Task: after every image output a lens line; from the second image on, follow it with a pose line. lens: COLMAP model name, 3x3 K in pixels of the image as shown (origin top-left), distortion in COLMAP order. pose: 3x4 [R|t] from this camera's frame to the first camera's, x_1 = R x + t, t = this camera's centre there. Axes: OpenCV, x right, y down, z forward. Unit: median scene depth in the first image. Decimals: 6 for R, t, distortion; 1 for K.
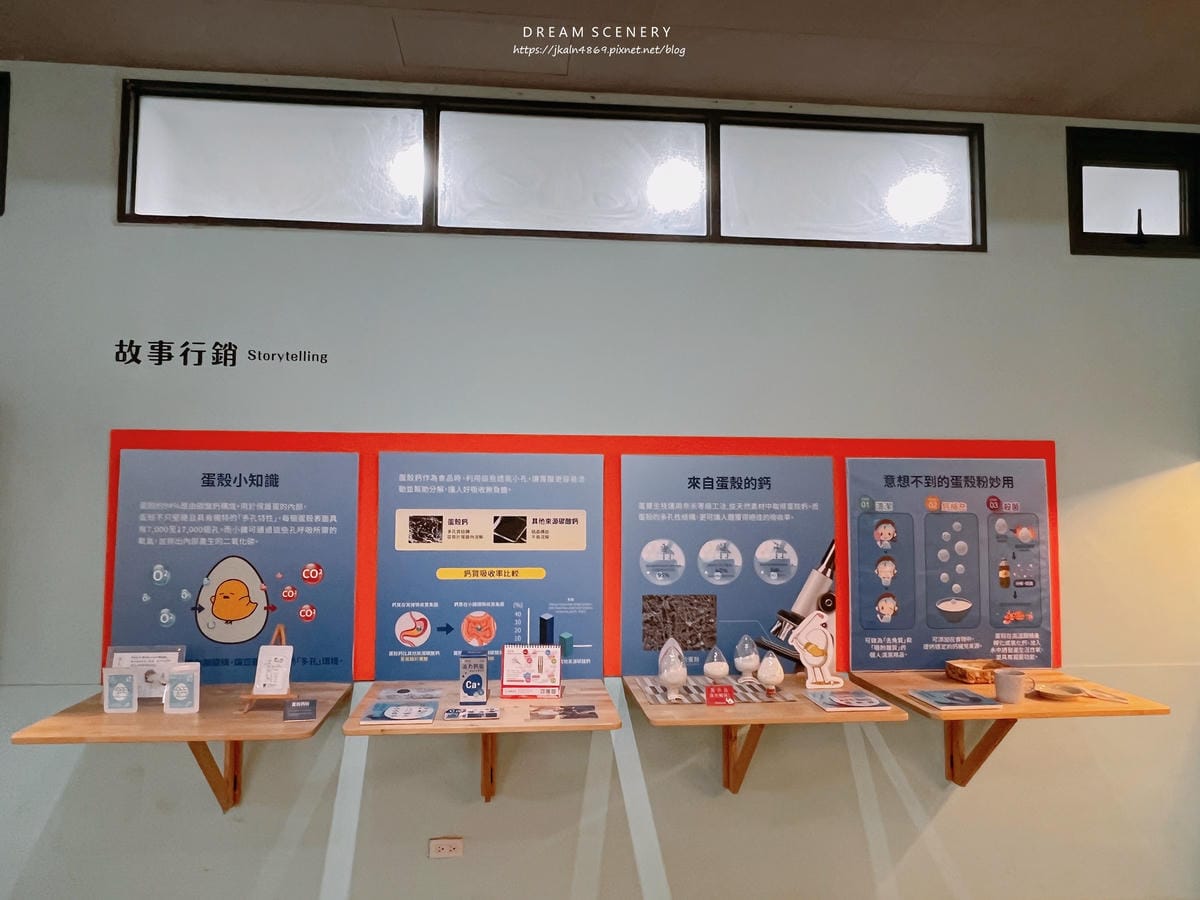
lens RADIAL K [[881.6, 0, 599.7], [0, 881.6, 448.1], [0, 0, 1]] dist [0.003055, 0.003587]
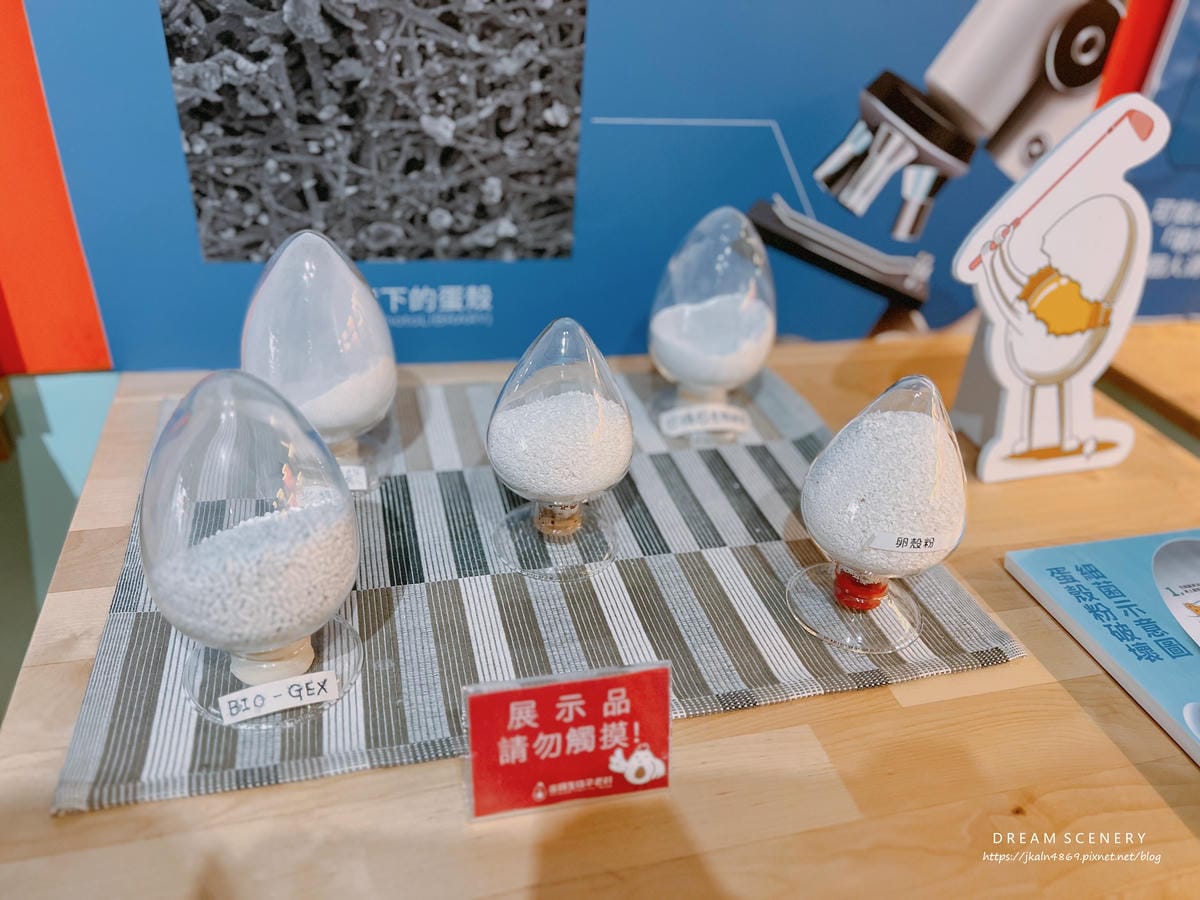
lens RADIAL K [[881.6, 0, 599.7], [0, 881.6, 448.2], [0, 0, 1]] dist [0.003055, 0.003587]
pose [[0.987640, -0.021670, 0.155236, 0.104893], [-0.072622, 0.814416, 0.575720, 0.142152], [-0.138903, -0.579877, 0.802775, 0.799798]]
